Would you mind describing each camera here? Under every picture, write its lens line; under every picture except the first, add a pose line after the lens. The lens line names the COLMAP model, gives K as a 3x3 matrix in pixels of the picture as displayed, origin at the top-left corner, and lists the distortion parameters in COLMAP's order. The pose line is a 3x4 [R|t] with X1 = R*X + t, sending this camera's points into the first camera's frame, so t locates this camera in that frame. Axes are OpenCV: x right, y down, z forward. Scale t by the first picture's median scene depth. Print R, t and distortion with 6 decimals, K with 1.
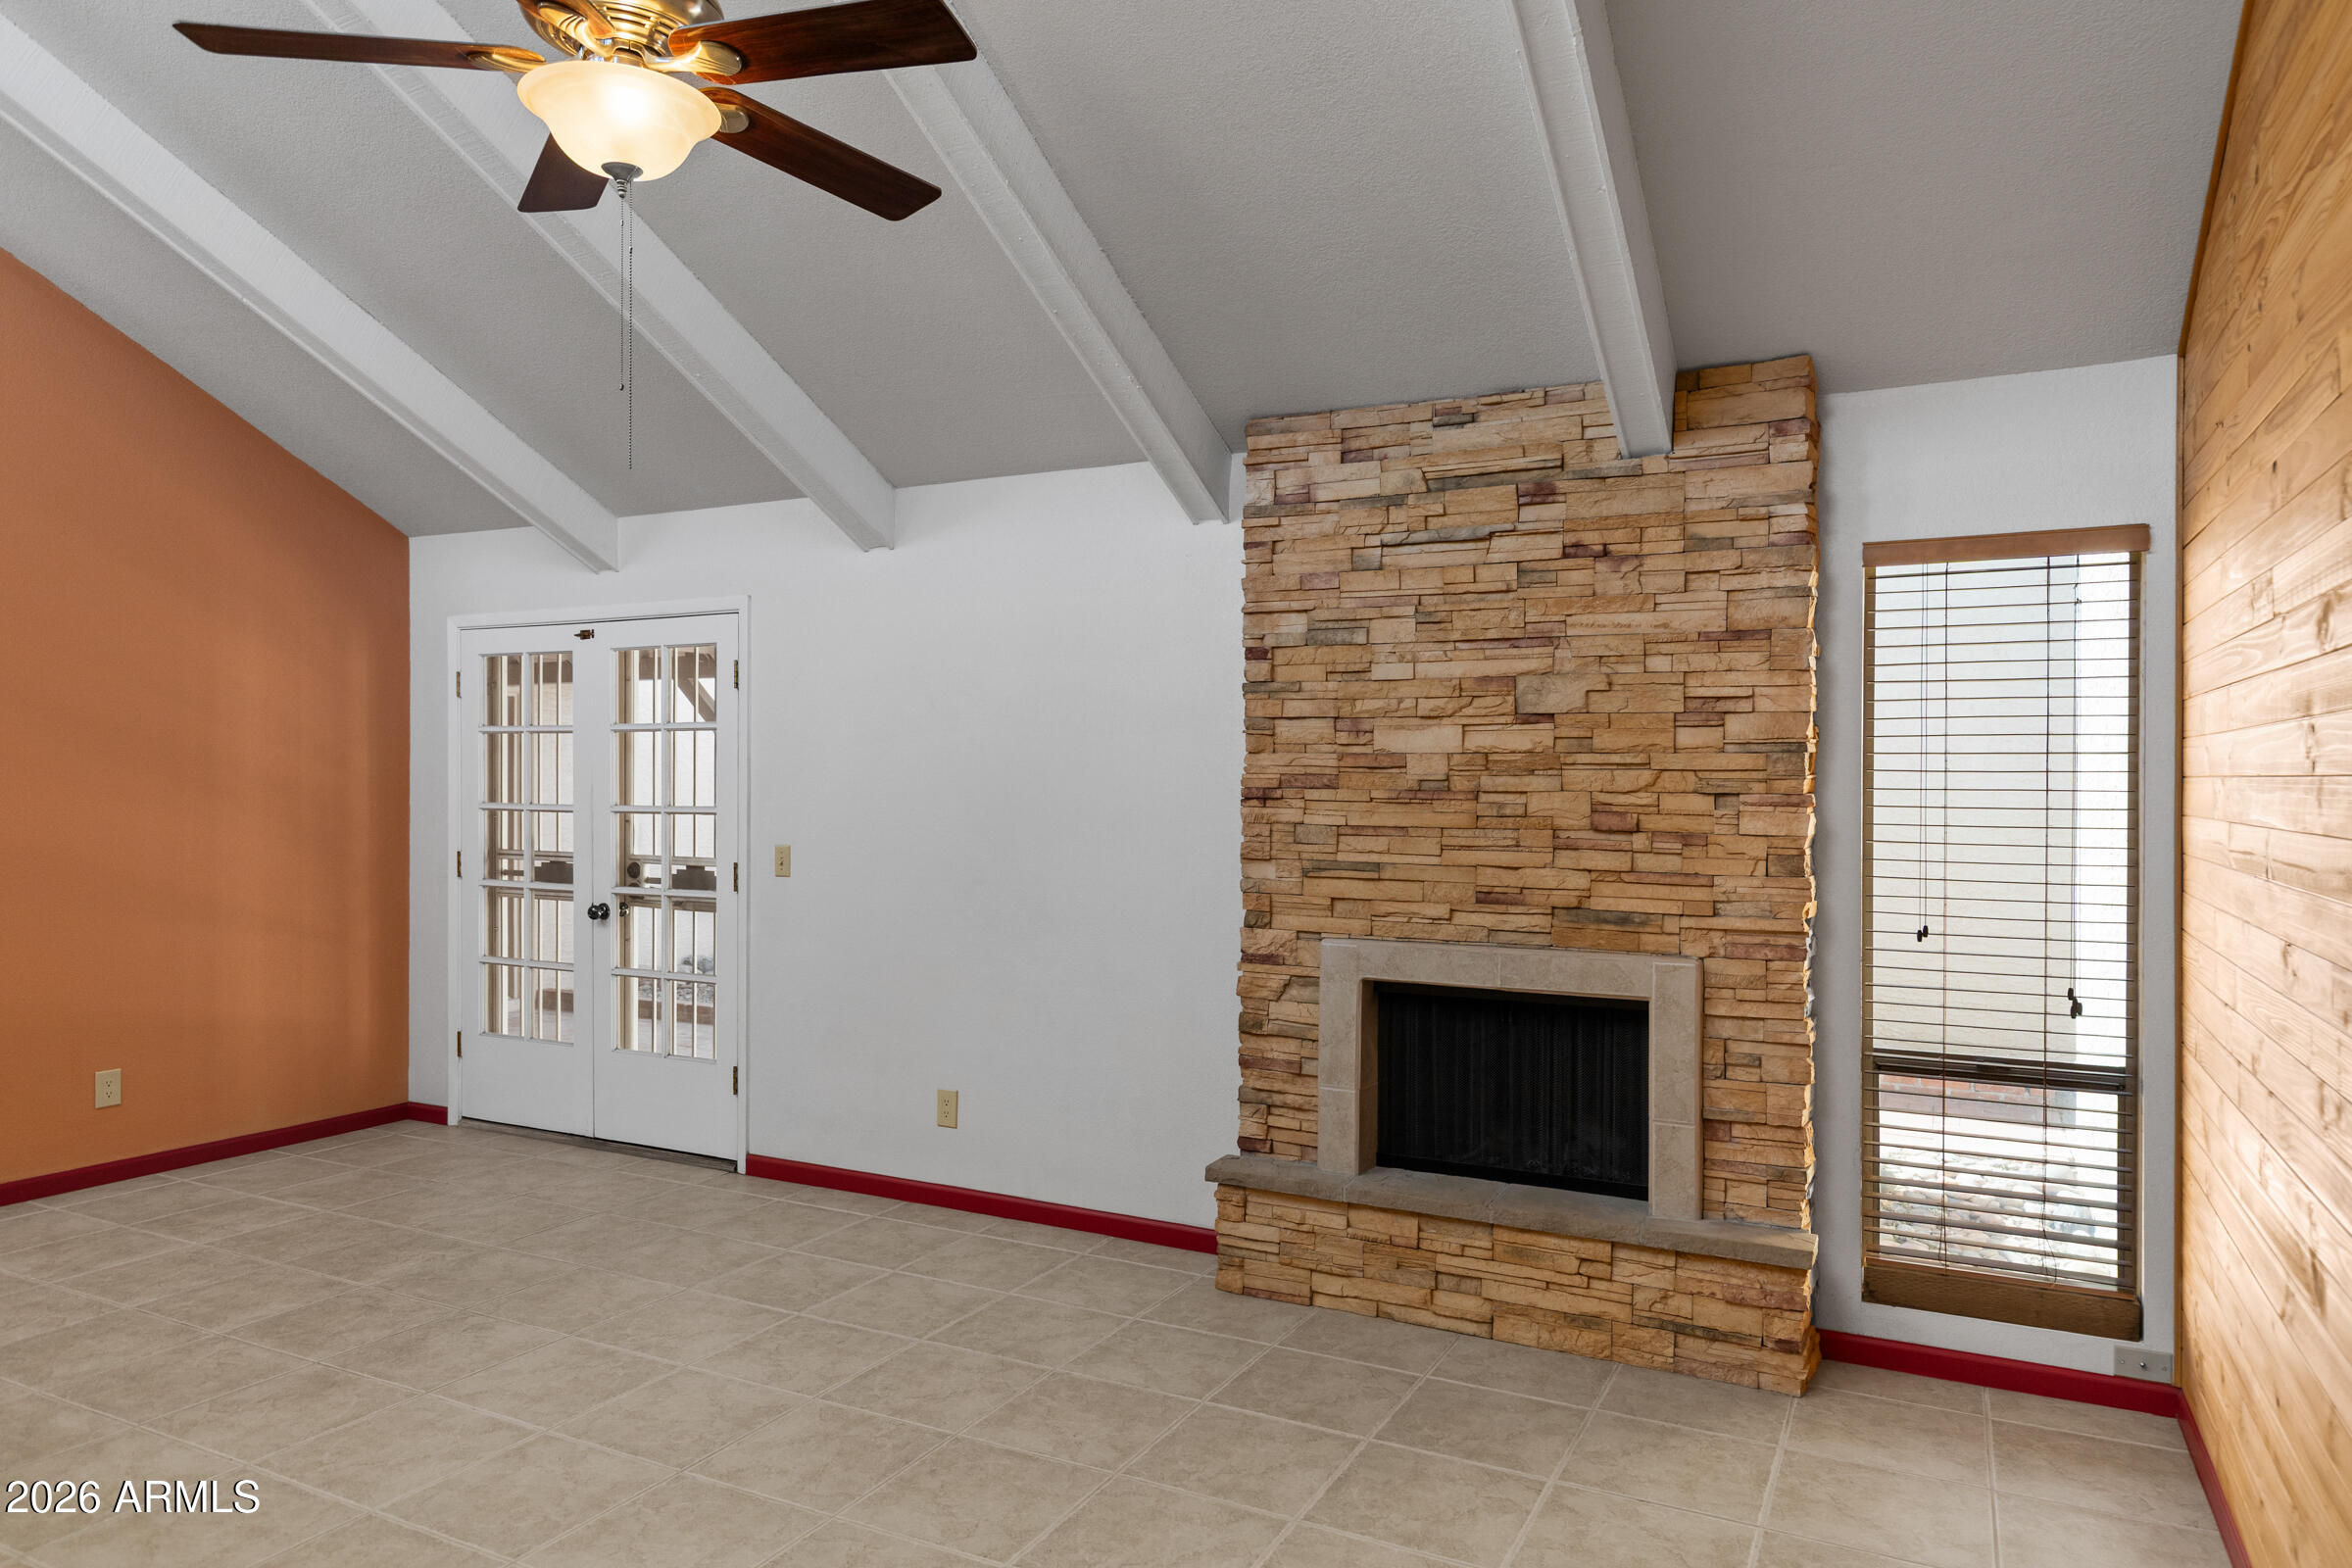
lens RADIAL K [[1475.3, 0, 1154.6], [0, 1475.3, 777.4], [0, 0, 1]] dist [0.004716, 0.000424]
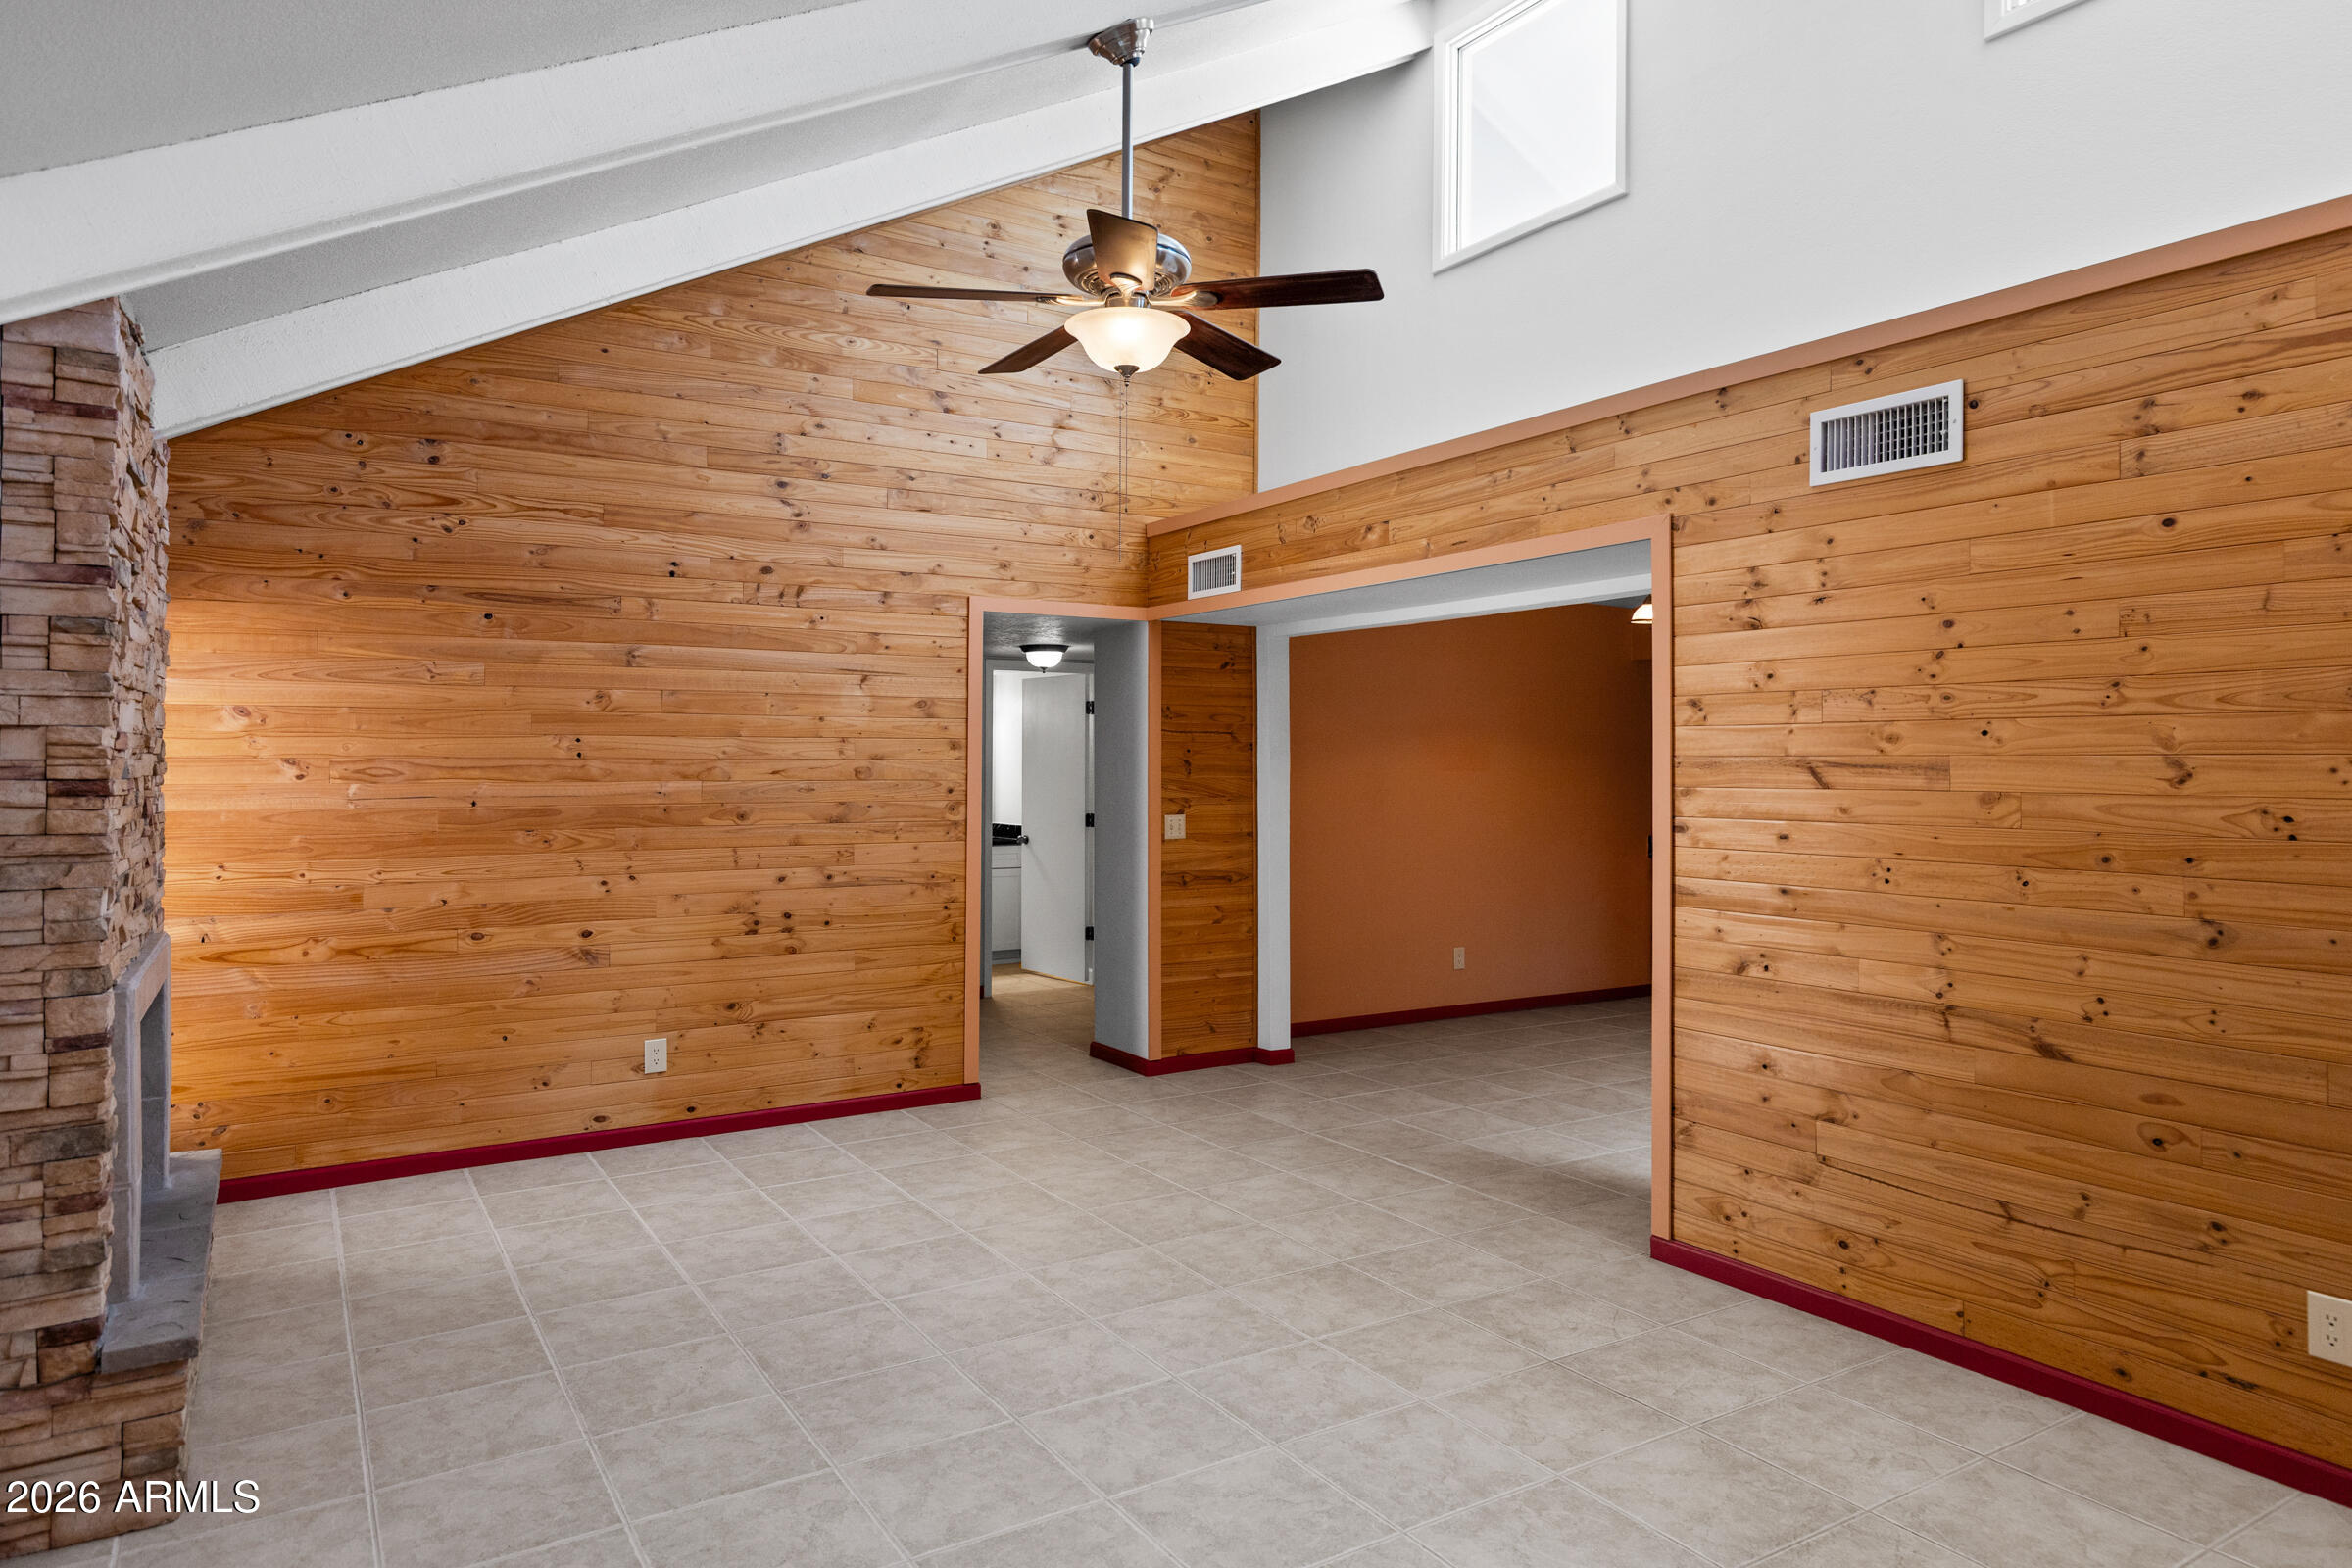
lens RADIAL K [[1432.9, 0, 1185.0], [0, 1432.9, 741.1], [0, 0, 1]] dist [0.006255, -0.000642]
pose [[-0.866496, 0.002385, 0.499179, -0.714197], [-0.002466, 0.999956, -0.009057, -0.005769], [-0.499179, -0.009079, -0.866451, 1.394154]]
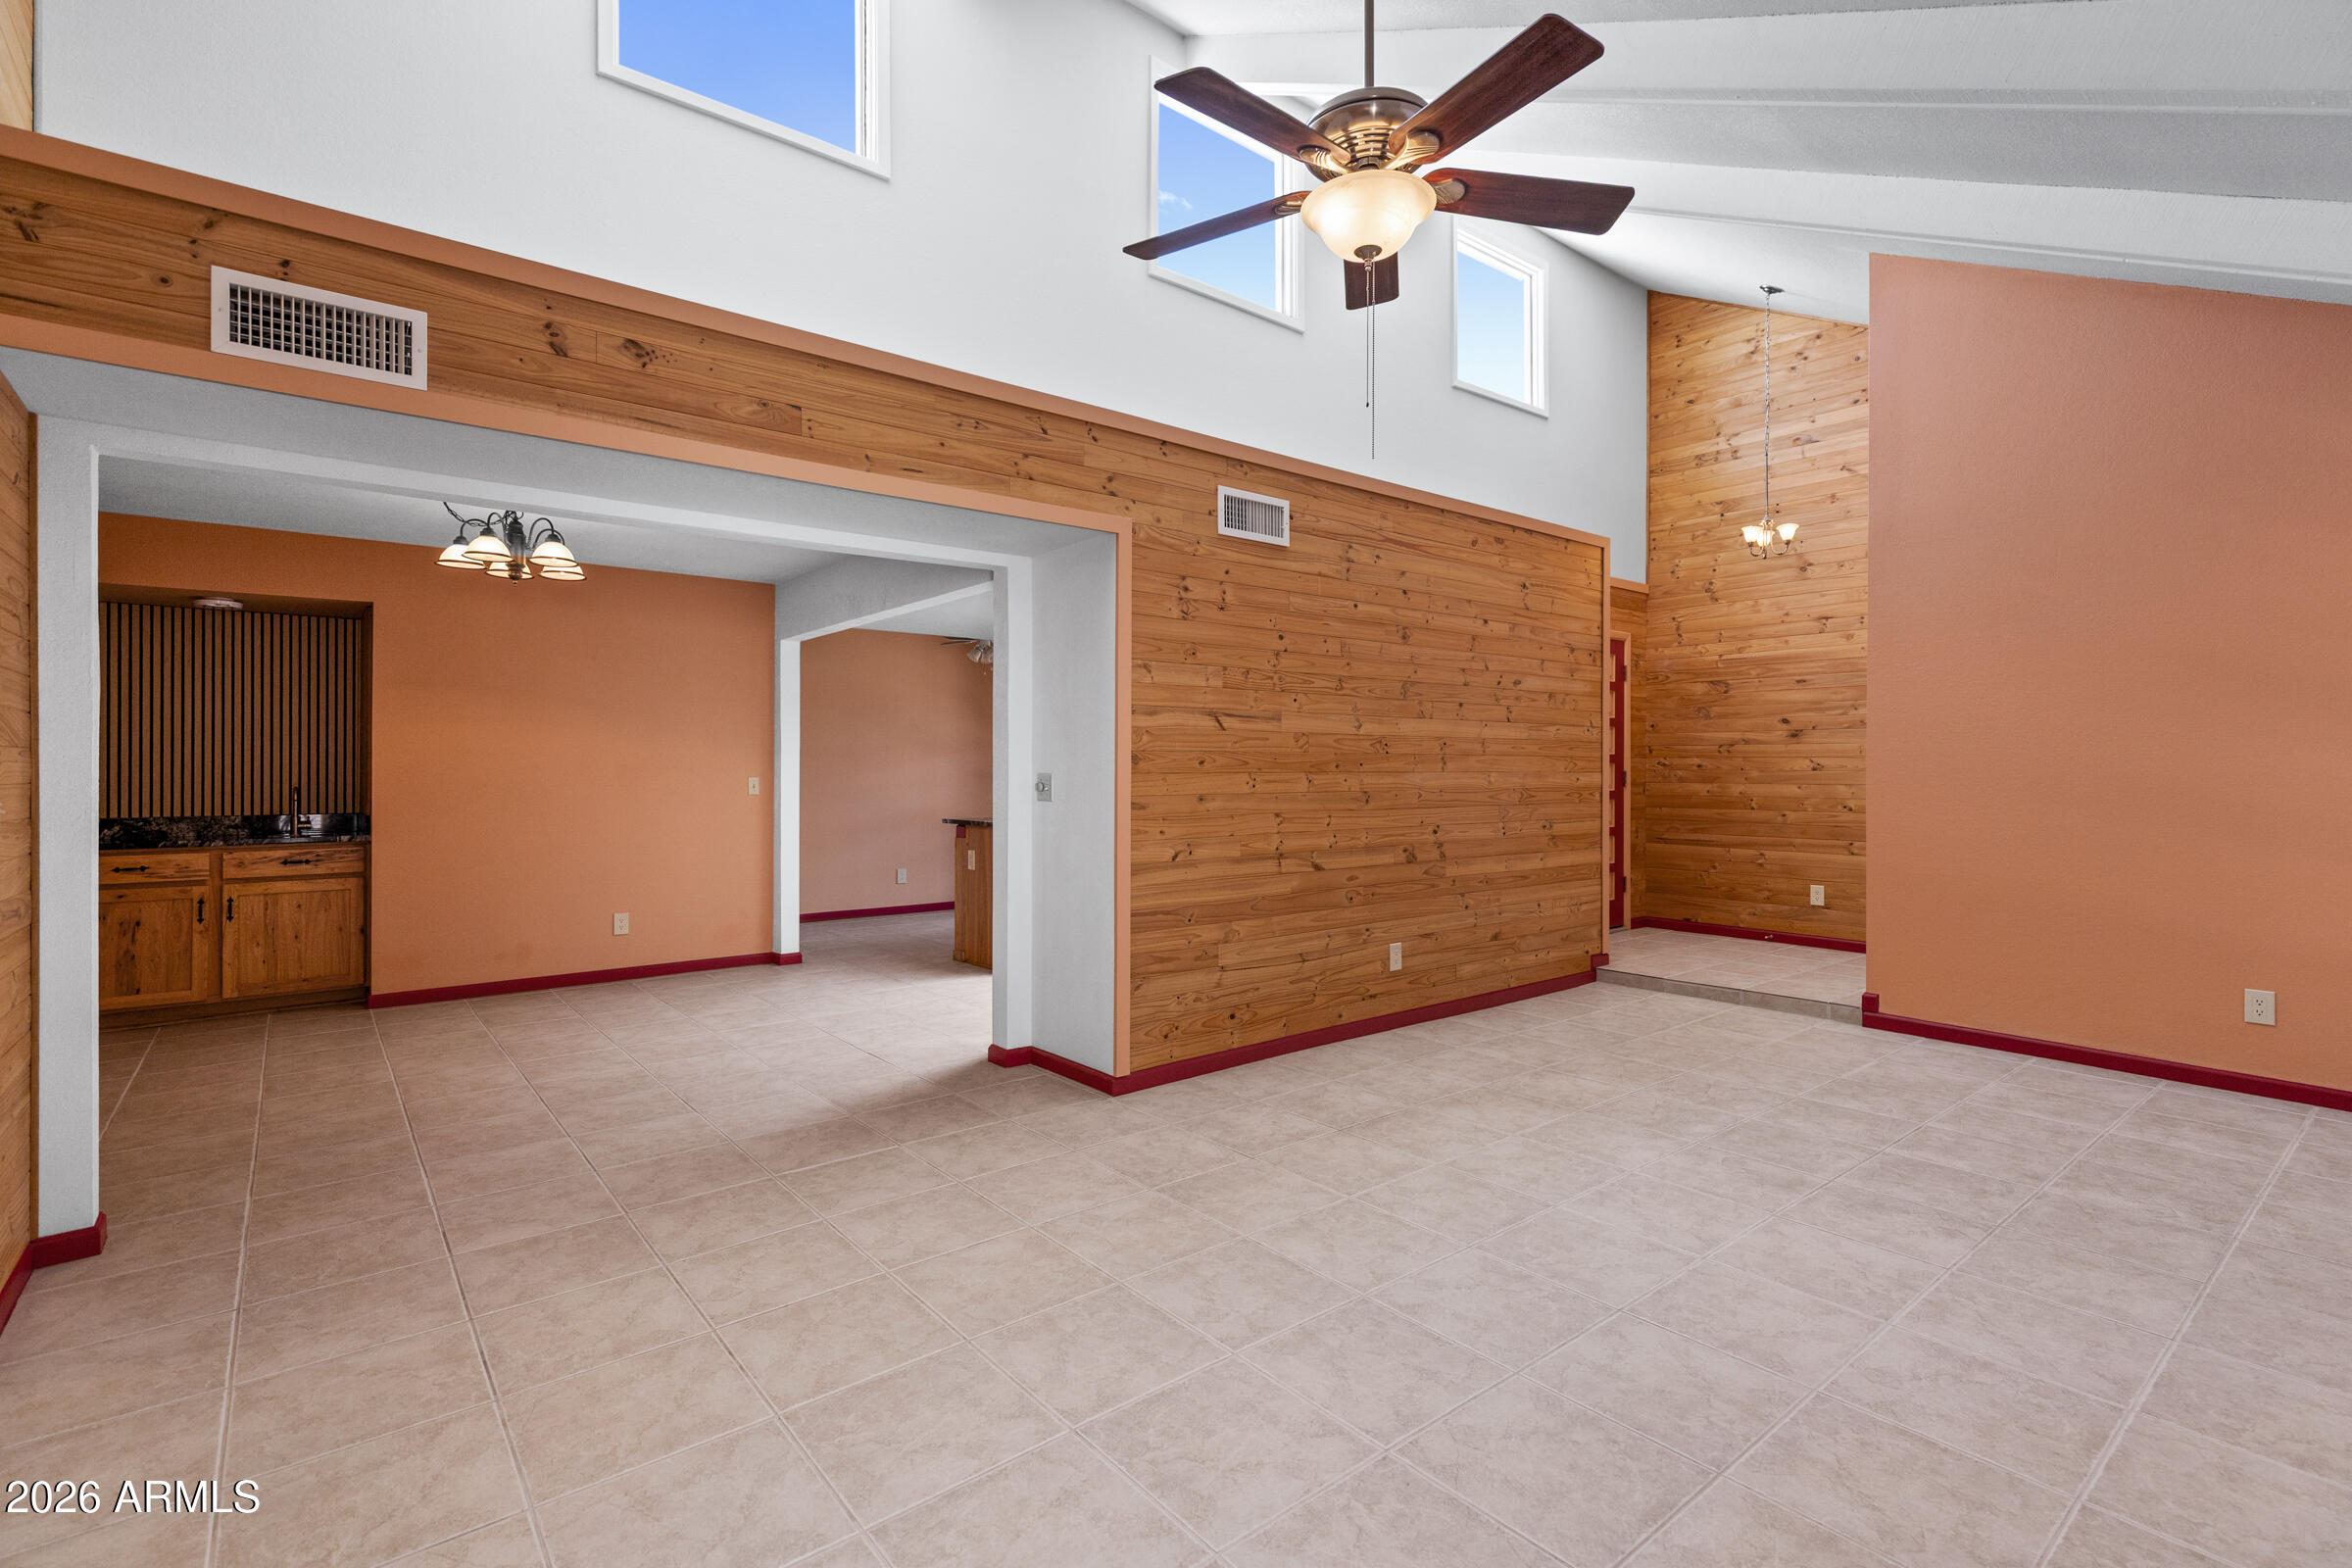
lens RADIAL K [[1083.0, 0, 1179.6], [0, 1083.0, 770.1], [0, 0, 1]] dist [0.003761, -0.000953]
pose [[-0.391487, -0.002476, -0.920180, 0.410862], [-0.002720, 0.999995, -0.001533, 0.057120], [0.920180, 0.001903, -0.391491, 0.769587]]
